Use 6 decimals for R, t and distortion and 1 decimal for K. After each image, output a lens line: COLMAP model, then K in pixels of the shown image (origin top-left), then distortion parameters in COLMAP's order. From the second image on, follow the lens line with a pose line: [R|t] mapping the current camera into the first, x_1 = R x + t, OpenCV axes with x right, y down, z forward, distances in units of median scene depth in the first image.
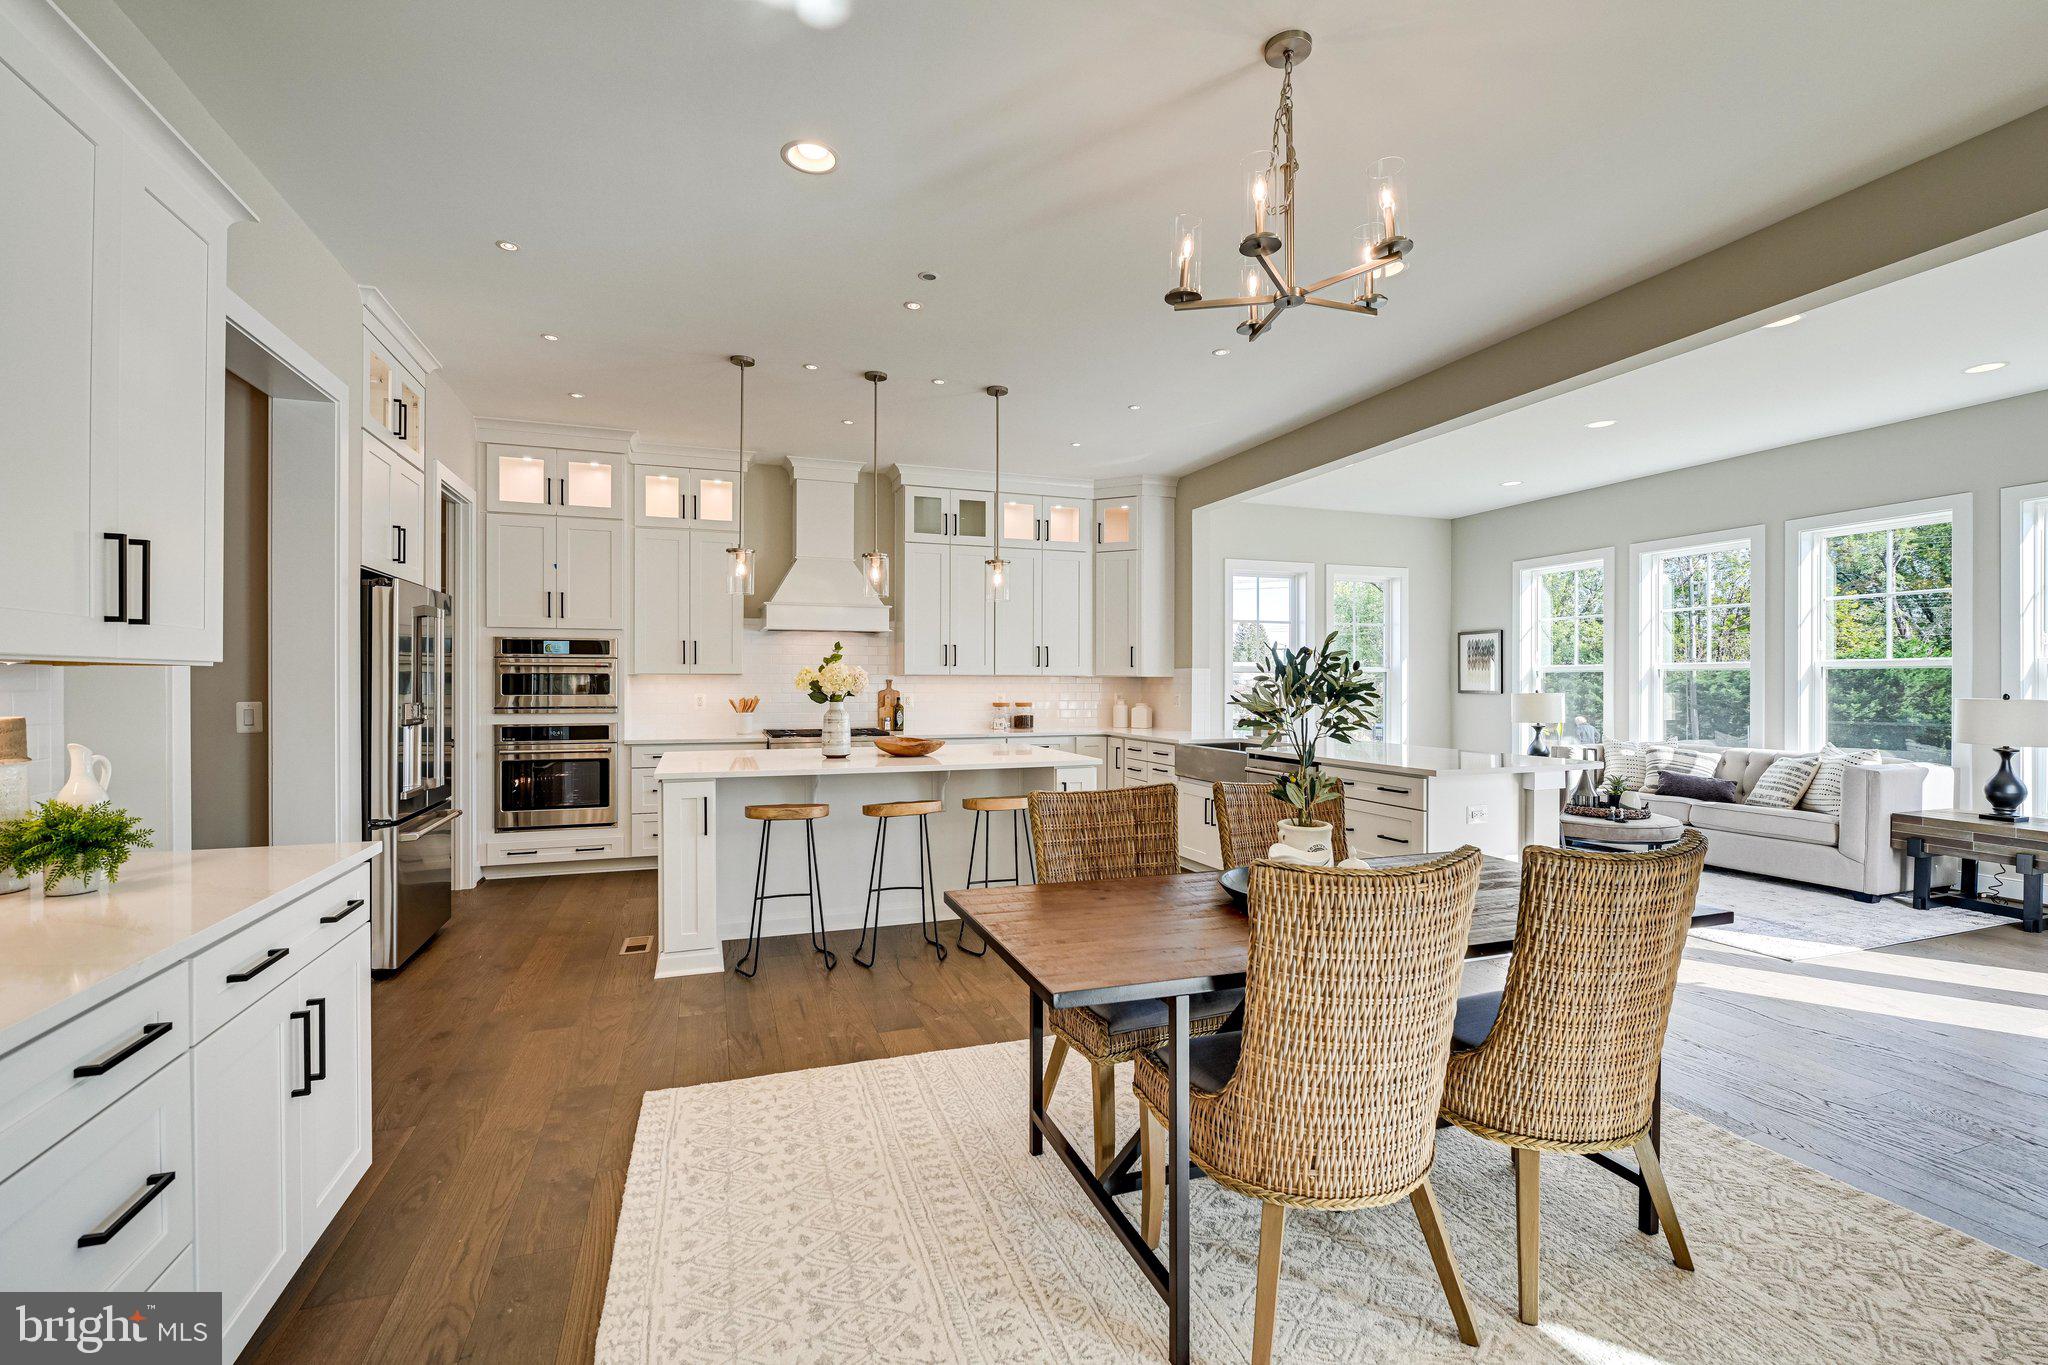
lens RADIAL K [[892.4, 0, 1029.3], [0, 892.4, 680.4], [0, 0, 1]] dist [-0.010499, 0.000036]
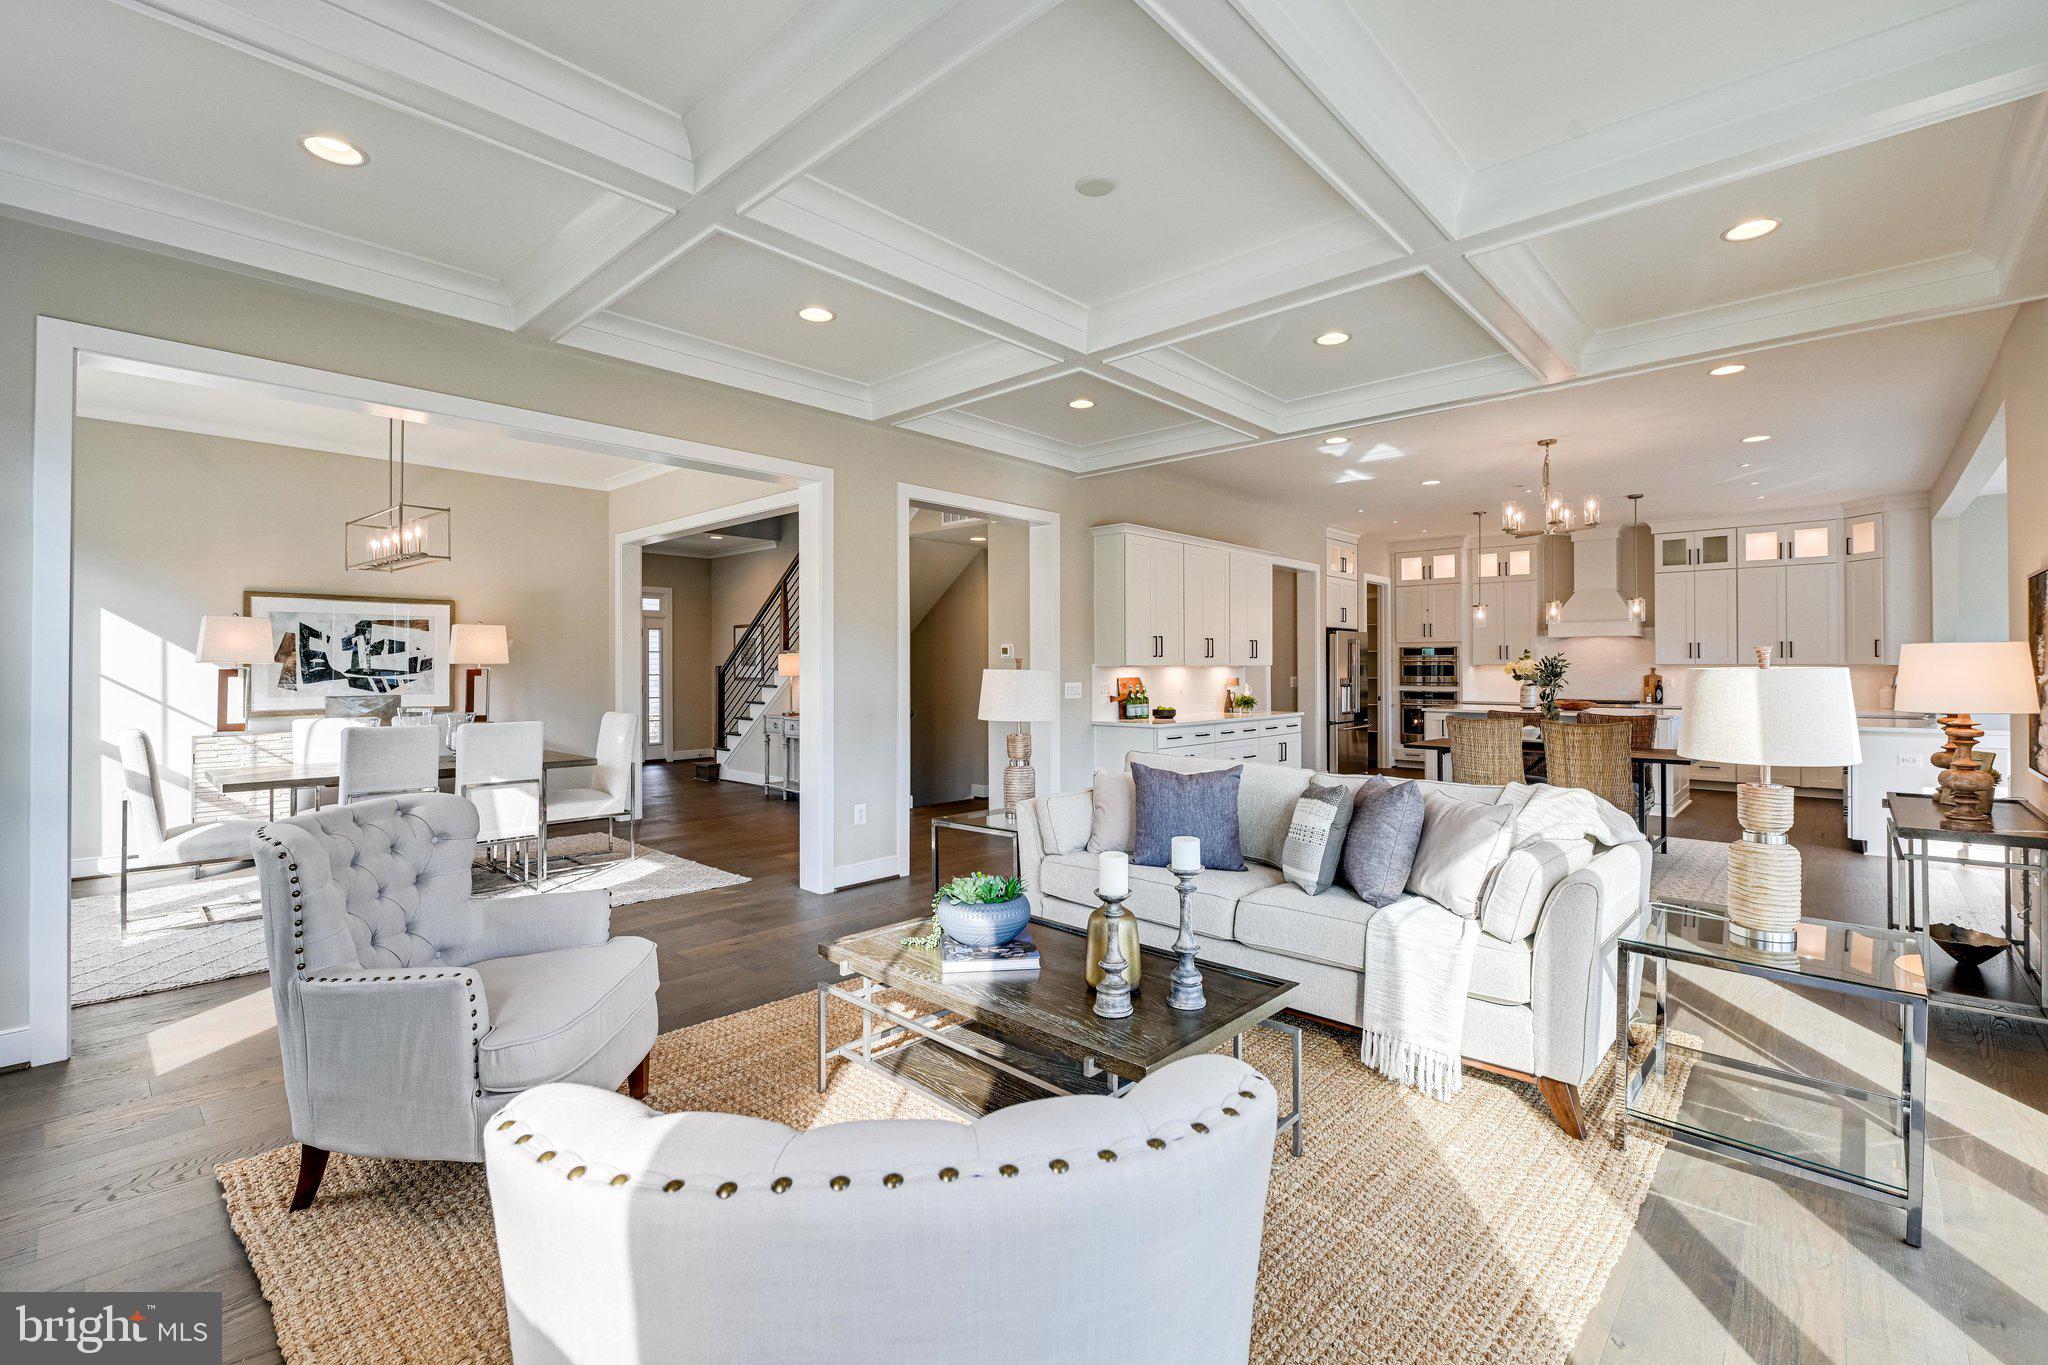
lens RADIAL K [[892.4, 0, 1033.0], [0, 892.4, 661.3], [0, 0, 1]] dist [-0.010499, 0.000036]
pose [[0.465912, -0.007504, -0.884799, 0.817957], [0.002594, 0.999971, -0.007115, -0.004672], [0.884827, 0.001019, 0.465919, -0.700574]]
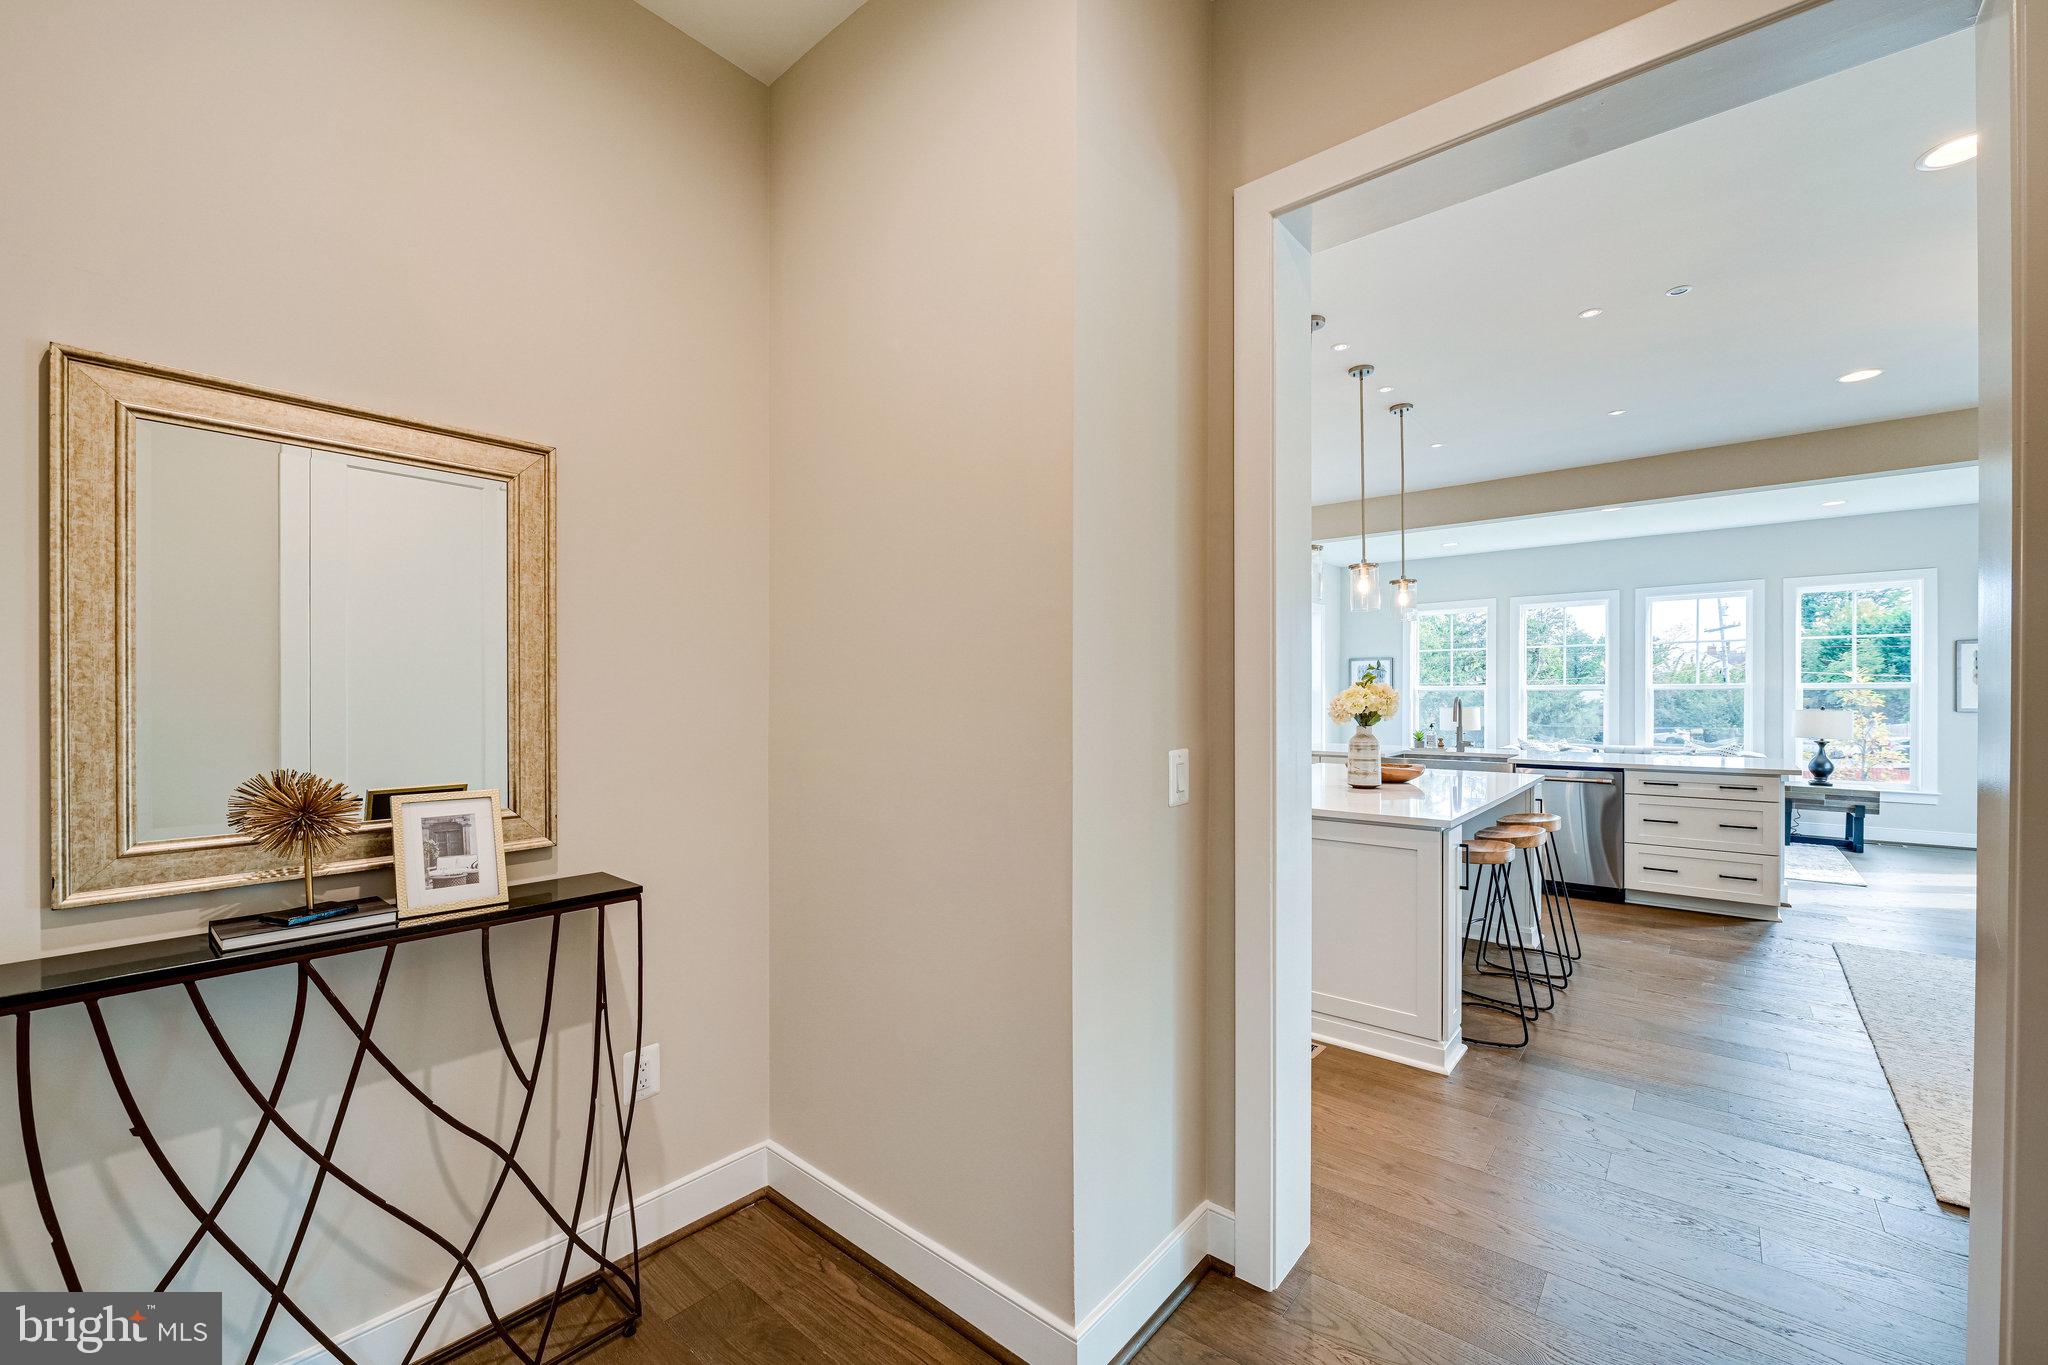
lens RADIAL K [[830.2, 0, 1026.2], [0, 830.2, 703.1], [0, 0, 1]] dist [0.002150, 0.000212]
pose [[0.863703, 0.004615, 0.503981, -0.701711], [-0.002340, 0.999984, -0.005146, 0.020621], [-0.503996, 0.003266, 0.863700, 0.378508]]
